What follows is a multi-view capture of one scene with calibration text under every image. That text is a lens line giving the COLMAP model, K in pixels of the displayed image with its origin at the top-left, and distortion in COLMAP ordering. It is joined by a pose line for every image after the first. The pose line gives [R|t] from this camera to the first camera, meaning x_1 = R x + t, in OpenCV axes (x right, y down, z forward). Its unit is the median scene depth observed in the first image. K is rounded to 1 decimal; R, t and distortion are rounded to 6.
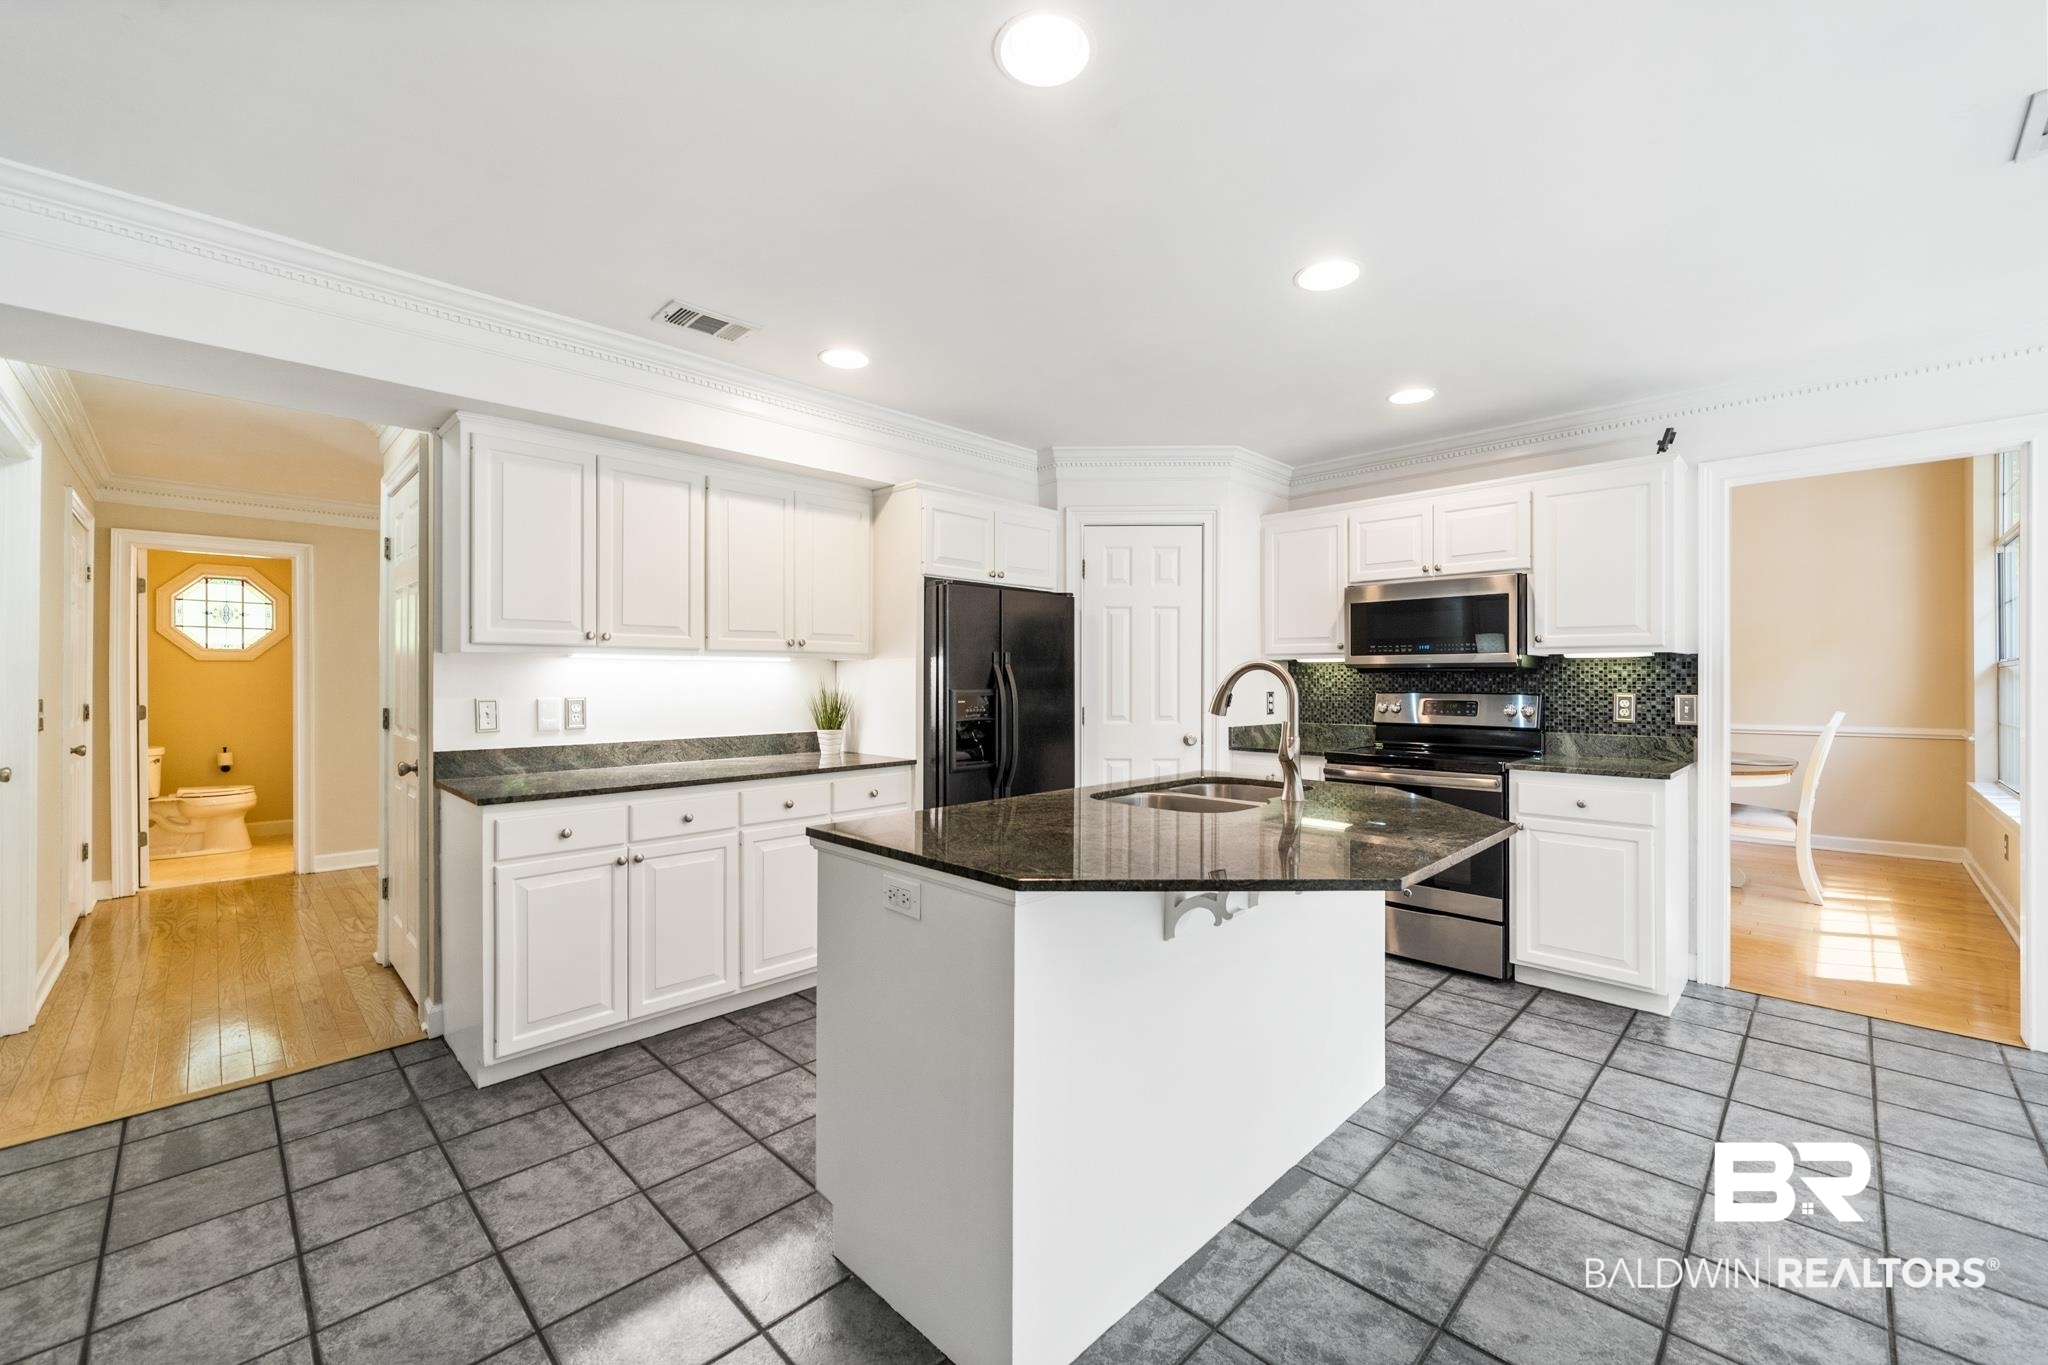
lens RADIAL K [[815.3, 0, 1020.8], [0, 815.3, 654.4], [0, 0, 1]] dist [0.000330, 0.000446]
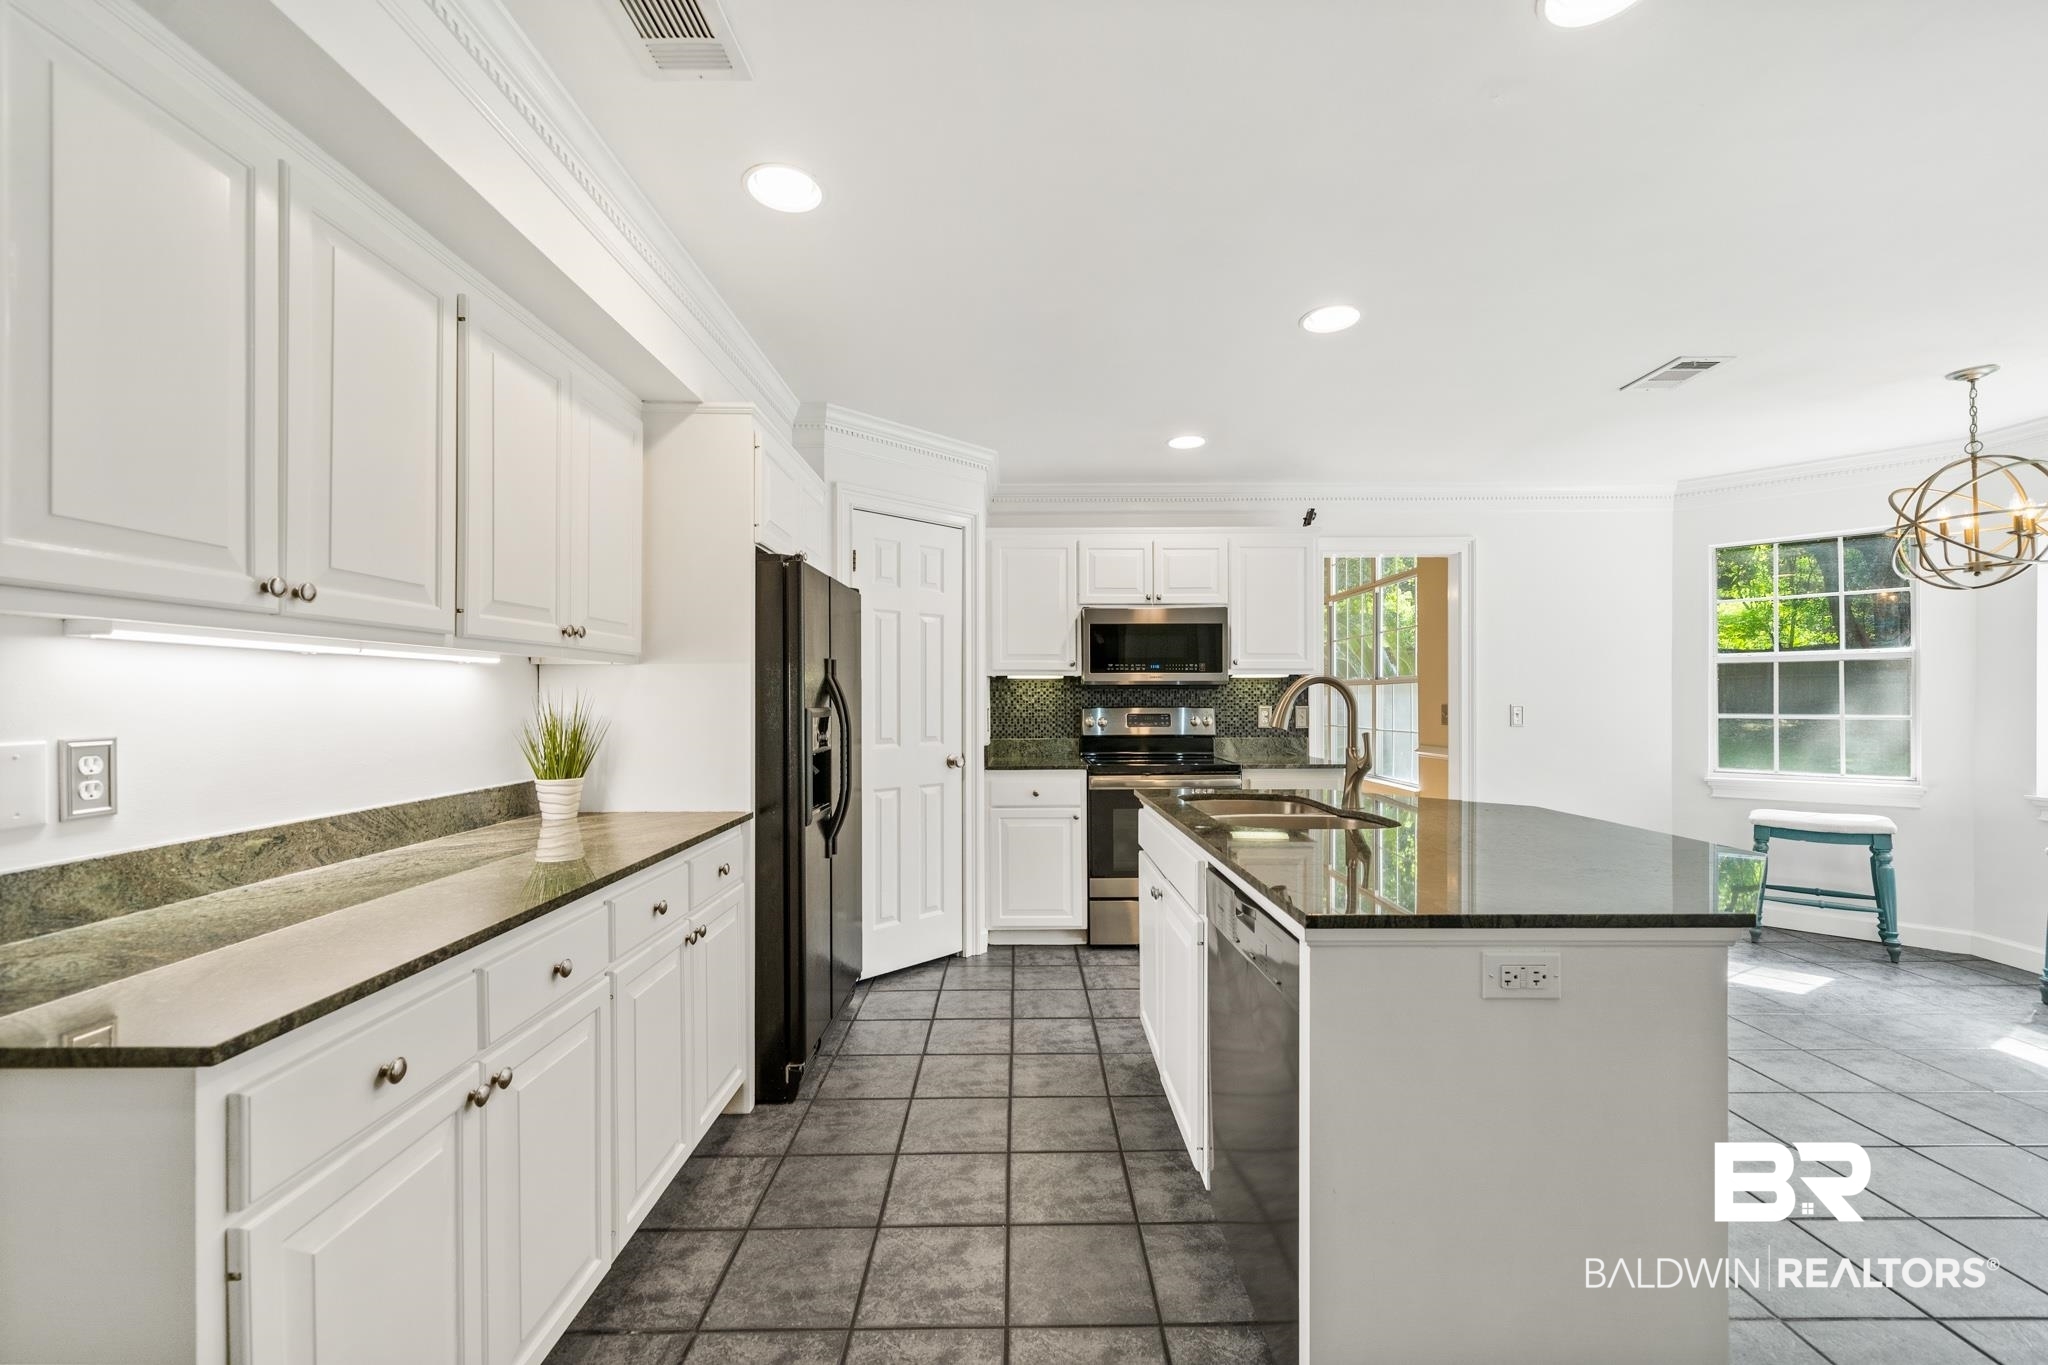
lens RADIAL K [[810.9, 0, 1024.0], [0, 810.9, 682.5], [0, 0, 1]] dist [0.000730, 0.000102]
pose [[0.704052, 0.011354, 0.710058, -0.435523], [-0.020013, 0.999792, 0.003857, 0.012495], [-0.709867, -0.016926, 0.704133, 0.343742]]
